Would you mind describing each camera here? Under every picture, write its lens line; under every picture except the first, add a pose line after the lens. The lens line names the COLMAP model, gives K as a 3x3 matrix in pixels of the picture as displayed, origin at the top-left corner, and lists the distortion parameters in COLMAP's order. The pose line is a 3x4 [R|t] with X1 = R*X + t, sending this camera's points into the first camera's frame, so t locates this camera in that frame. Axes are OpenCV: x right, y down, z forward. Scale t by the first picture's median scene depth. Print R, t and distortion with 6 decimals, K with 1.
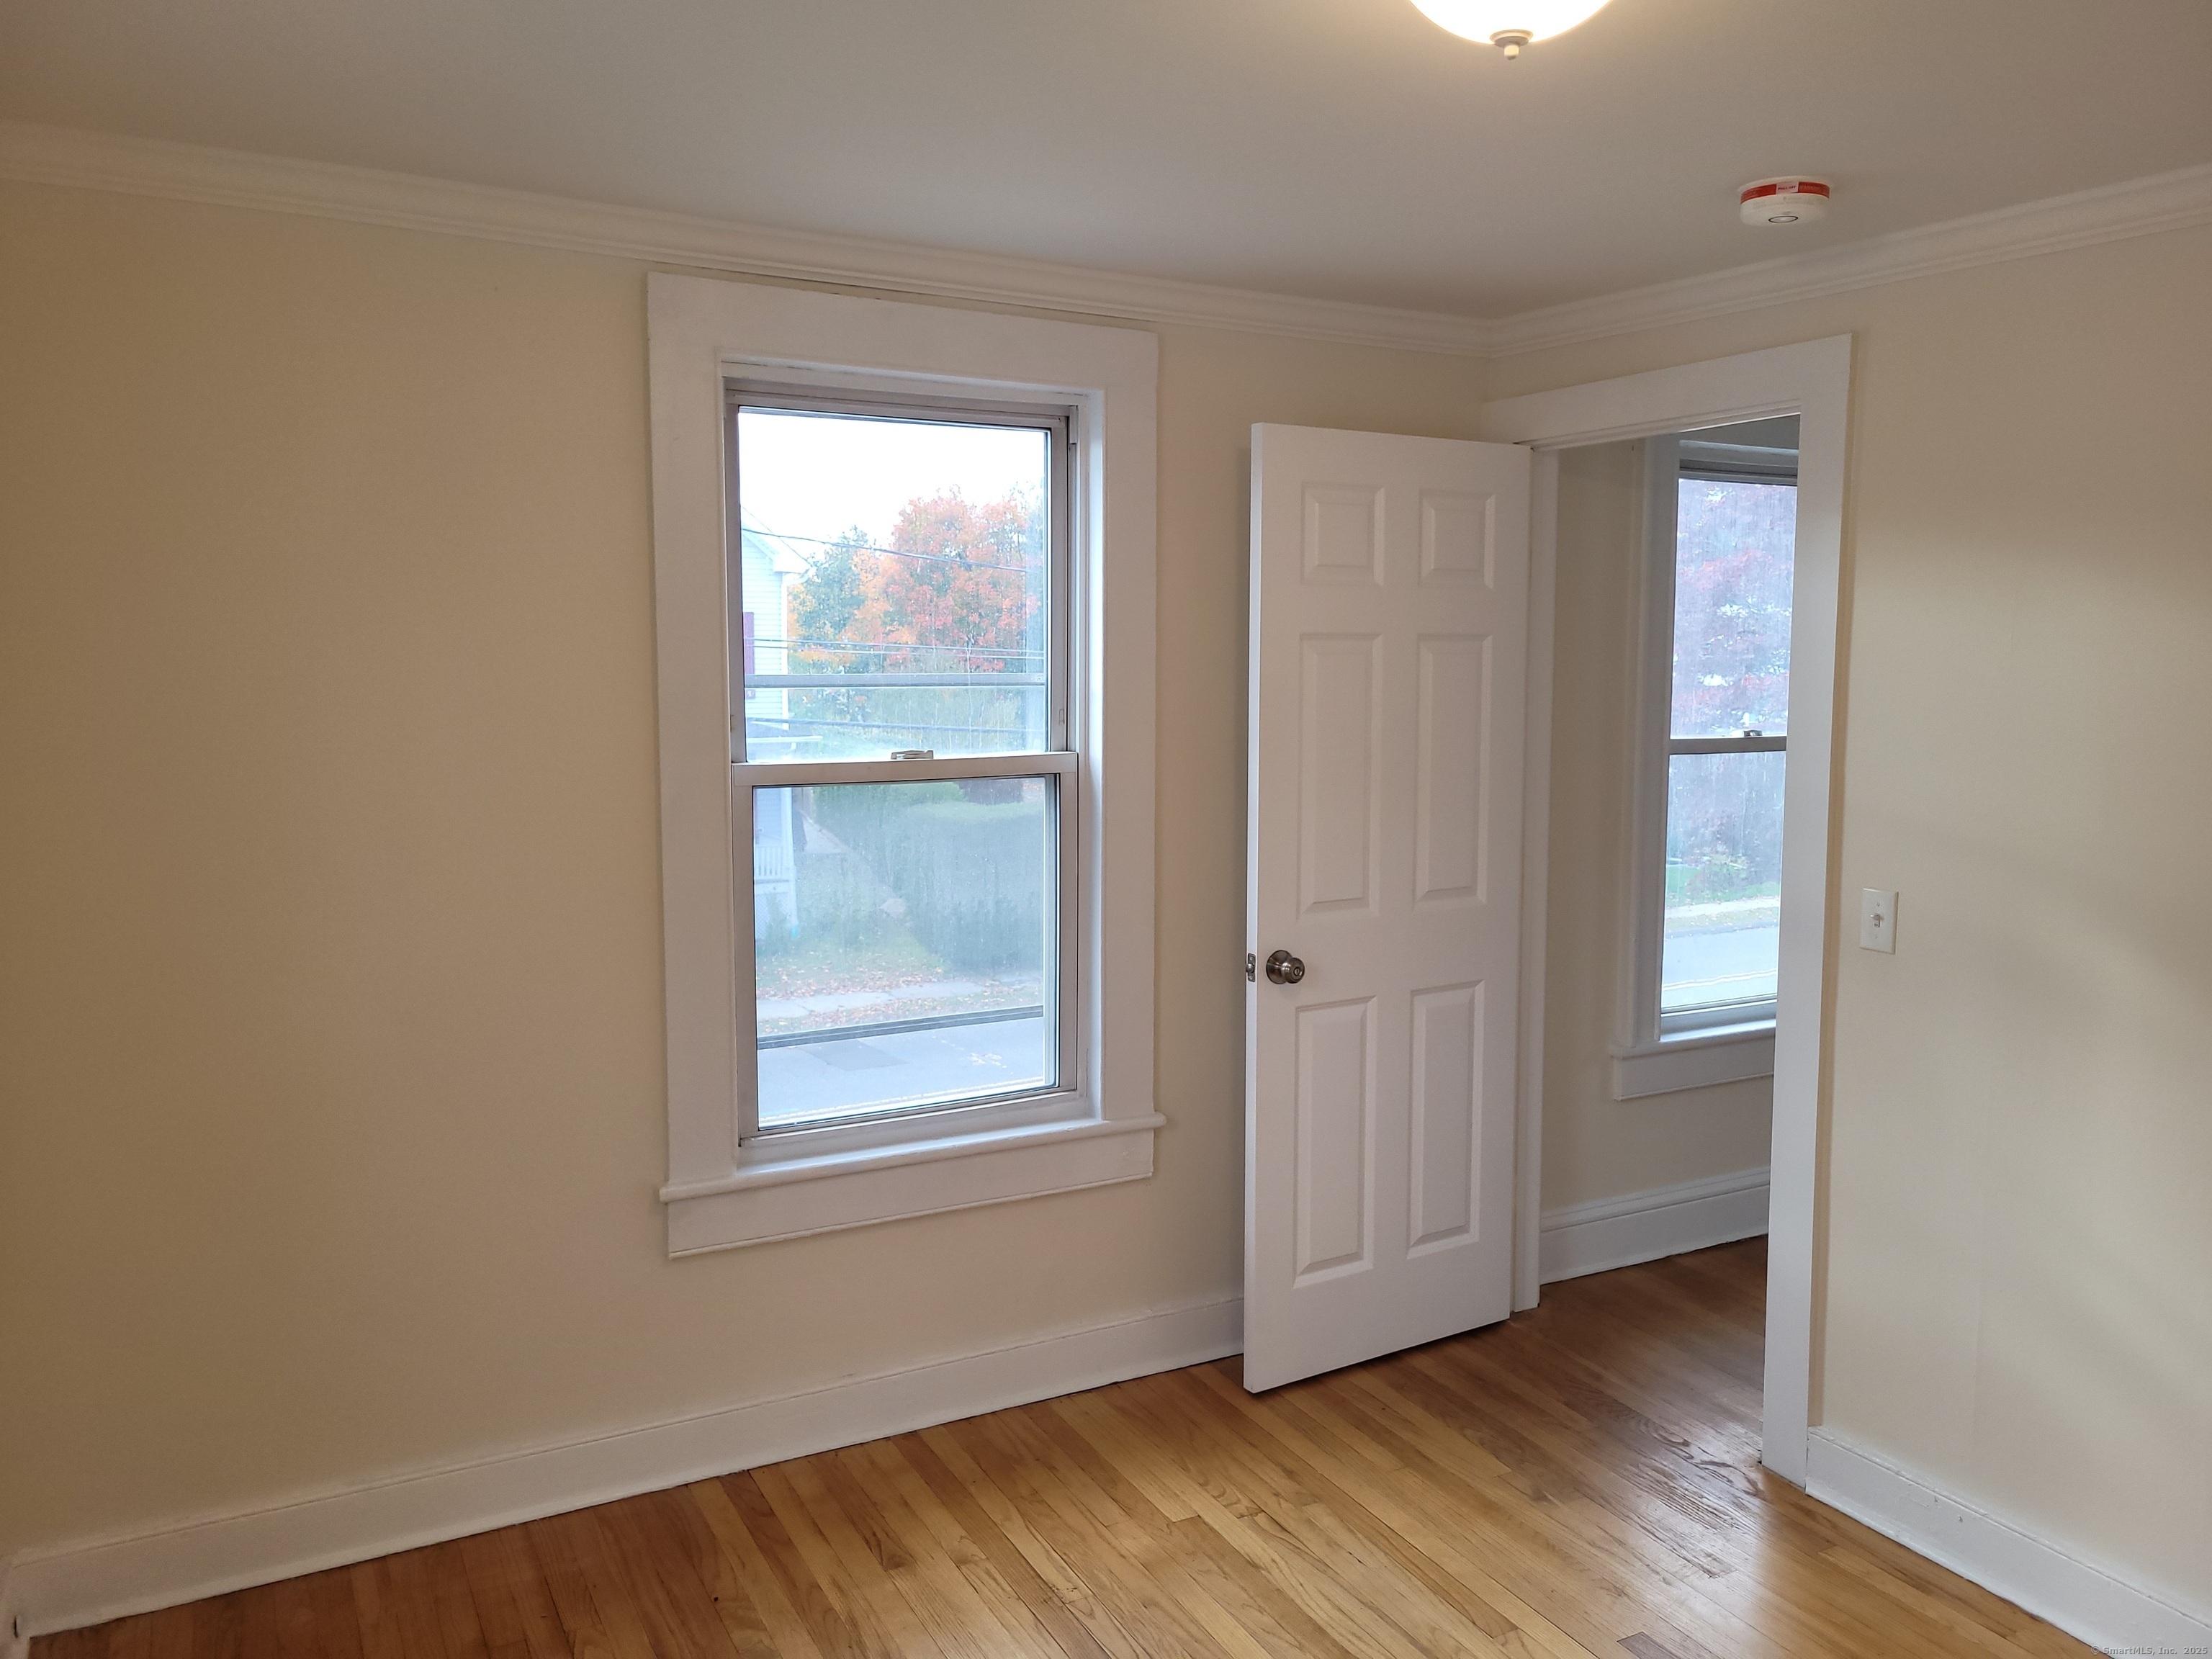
lens RADIAL K [[1768.3, 0, 1015.7], [0, 1768.3, 832.1], [0, 0, 1]] dist [-0.002738, -0.001110]
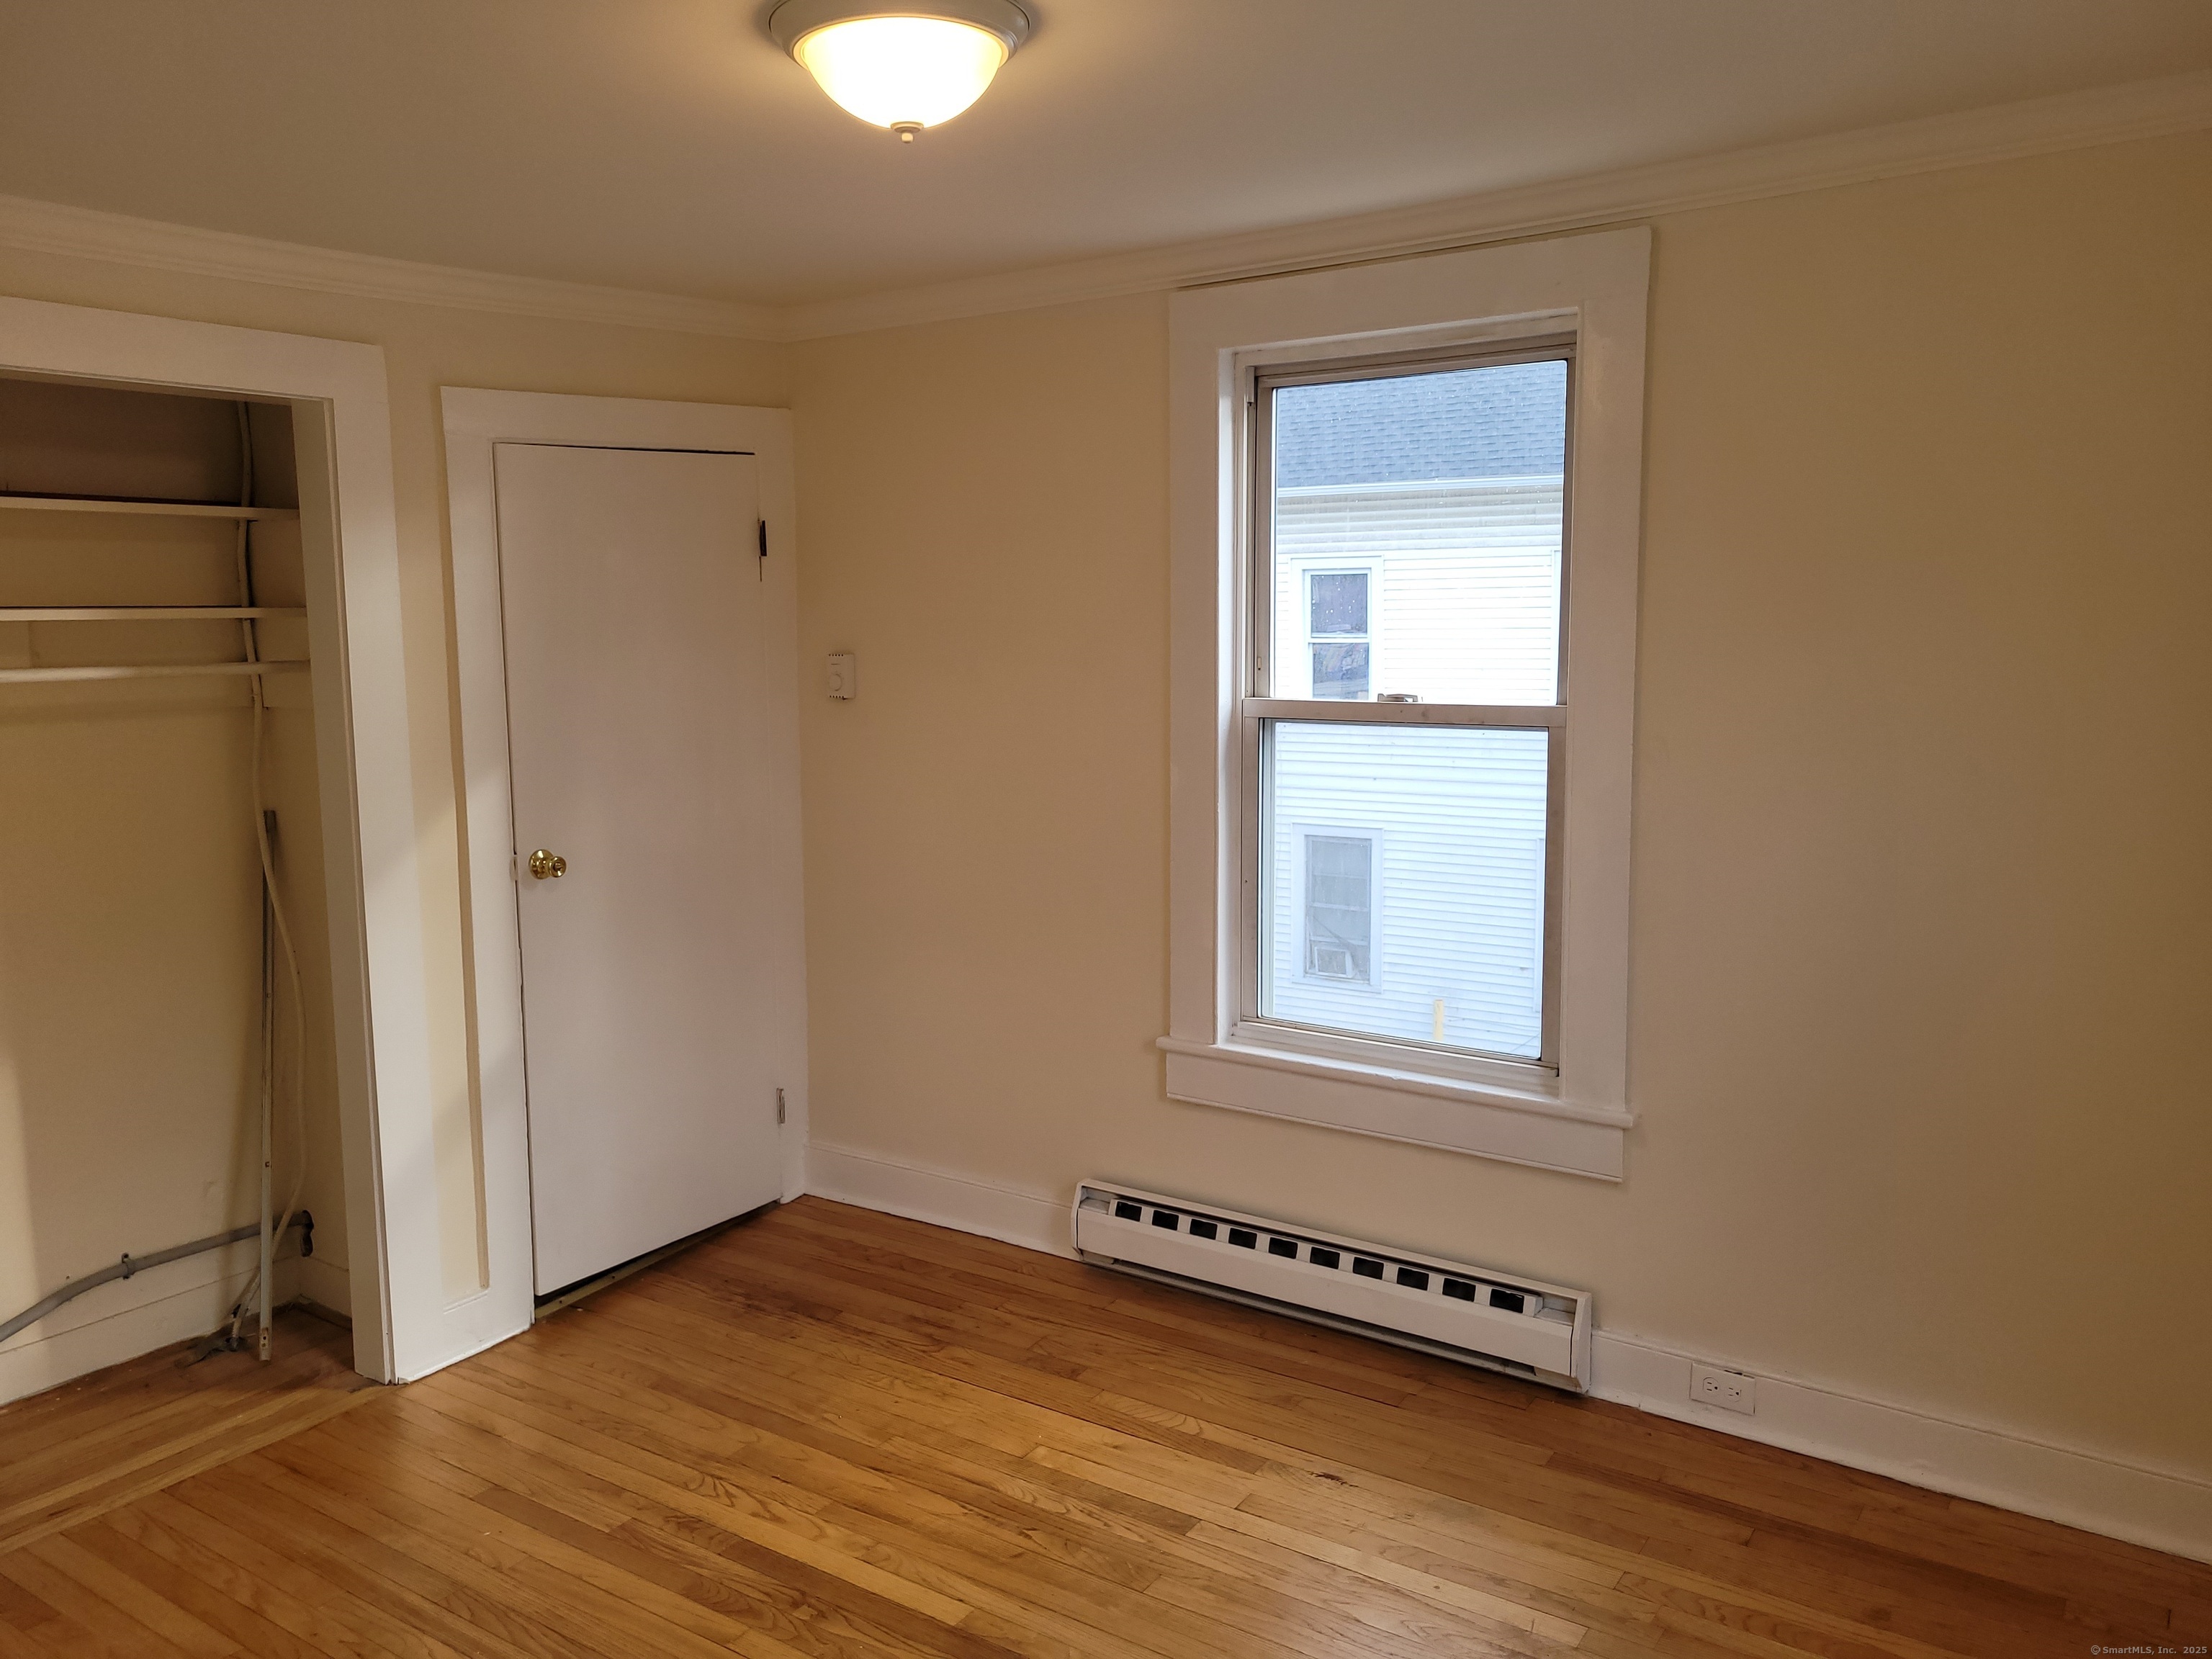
lens RADIAL K [[1676.2, 0, 1102.4], [0, 1676.2, 831.3], [0, 0, 1]] dist [0.011897, 0.002287]
pose [[0.427529, 0.108768, -0.897435, 0.785969], [-0.072877, 0.993651, 0.085712, -0.039270], [0.901059, 0.028758, 0.432741, 0.427604]]
